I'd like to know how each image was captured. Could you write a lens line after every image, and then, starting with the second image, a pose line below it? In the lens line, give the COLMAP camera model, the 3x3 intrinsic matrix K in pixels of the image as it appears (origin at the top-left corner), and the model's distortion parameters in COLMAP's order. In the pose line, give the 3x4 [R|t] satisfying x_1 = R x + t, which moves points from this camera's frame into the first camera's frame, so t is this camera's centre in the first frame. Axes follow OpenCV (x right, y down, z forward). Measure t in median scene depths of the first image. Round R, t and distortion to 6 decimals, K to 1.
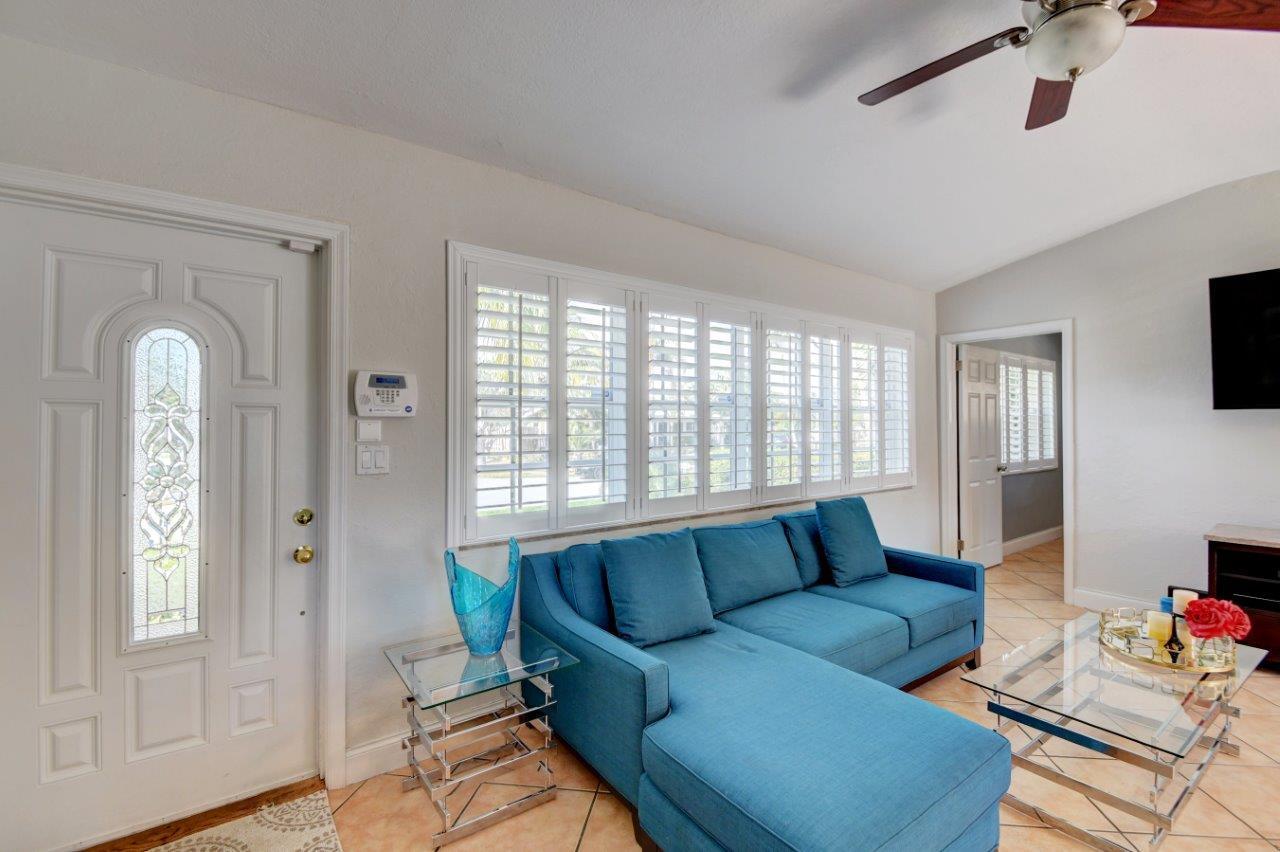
lens RADIAL K [[553.0, 0, 640.0], [0, 553.0, 426.0], [0, 0, 1]] dist [0.000061, -0.014758]
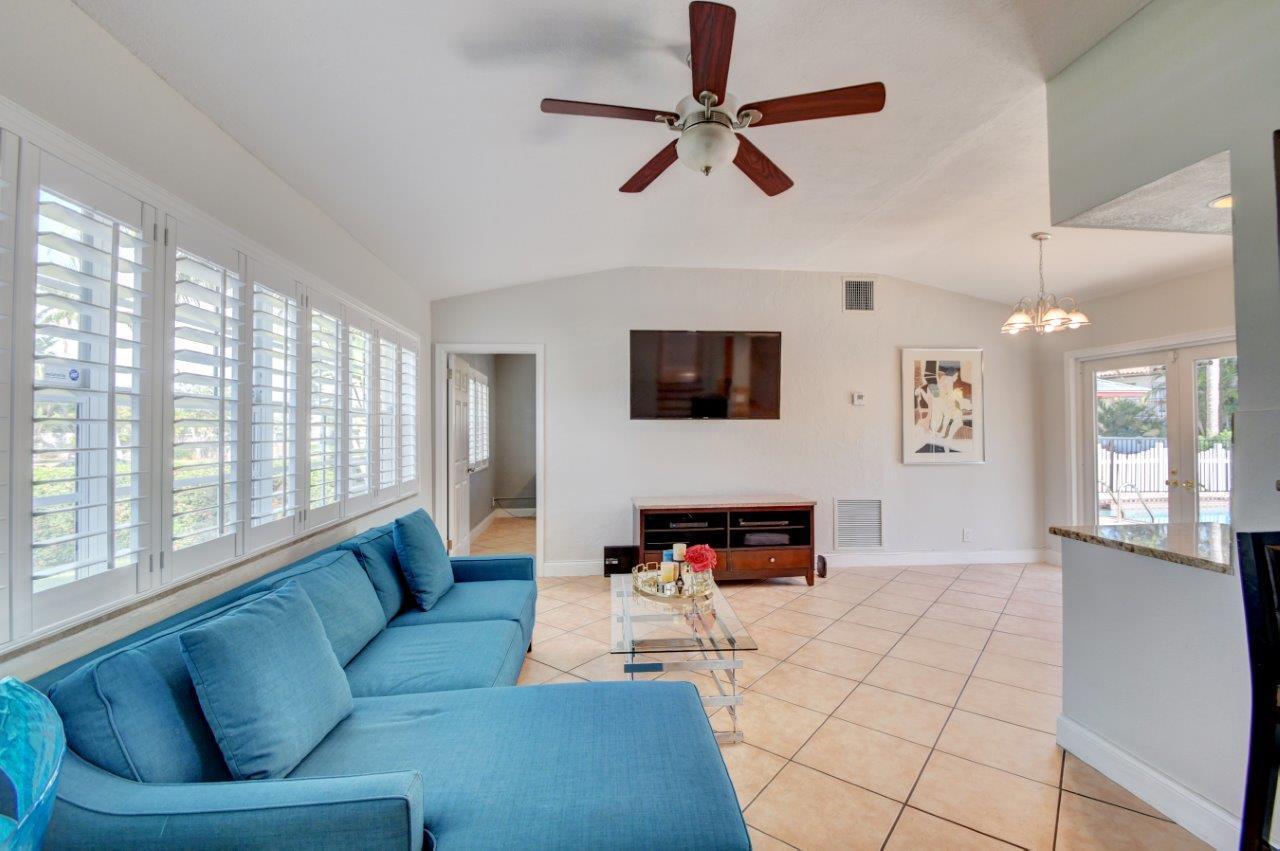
lens RADIAL K [[559.5, 0, 640.0], [0, 559.5, 425.5], [0, 0, 1]] dist [0.000453, -0.026752]
pose [[0.498361, 0.005561, 0.866952, -0.260024], [0.003580, 0.999958, -0.008472, -0.001333], [-0.866962, 0.007326, 0.498320, 0.245893]]
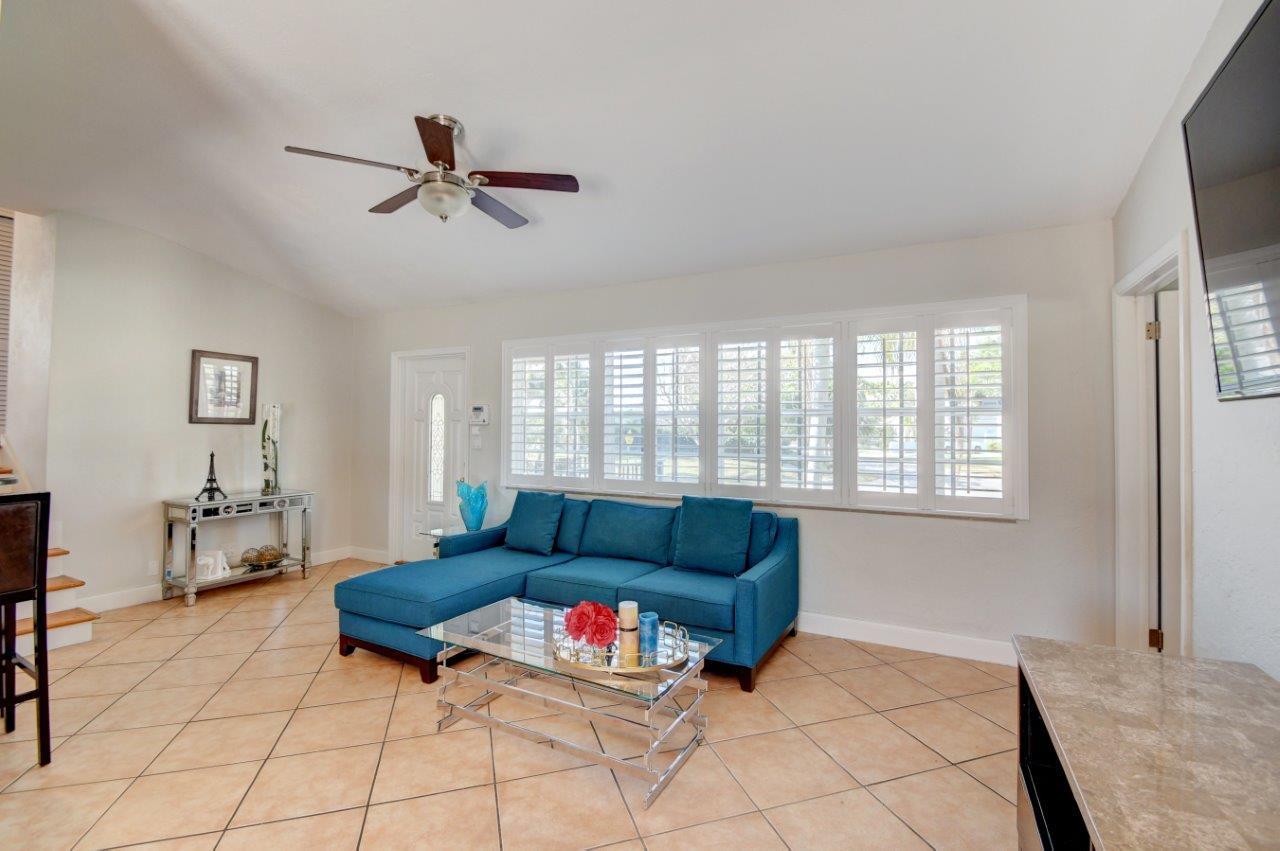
lens RADIAL K [[586.0, 0, 640.0], [0, 586.0, 425.5], [0, 0, 1]] dist [-0.002536, -0.000090]
pose [[0.448199, -0.013550, -0.893831, 1.425523], [-0.011731, 0.999710, -0.021038, 0.019527], [0.893857, 0.019914, 0.447910, 0.377875]]
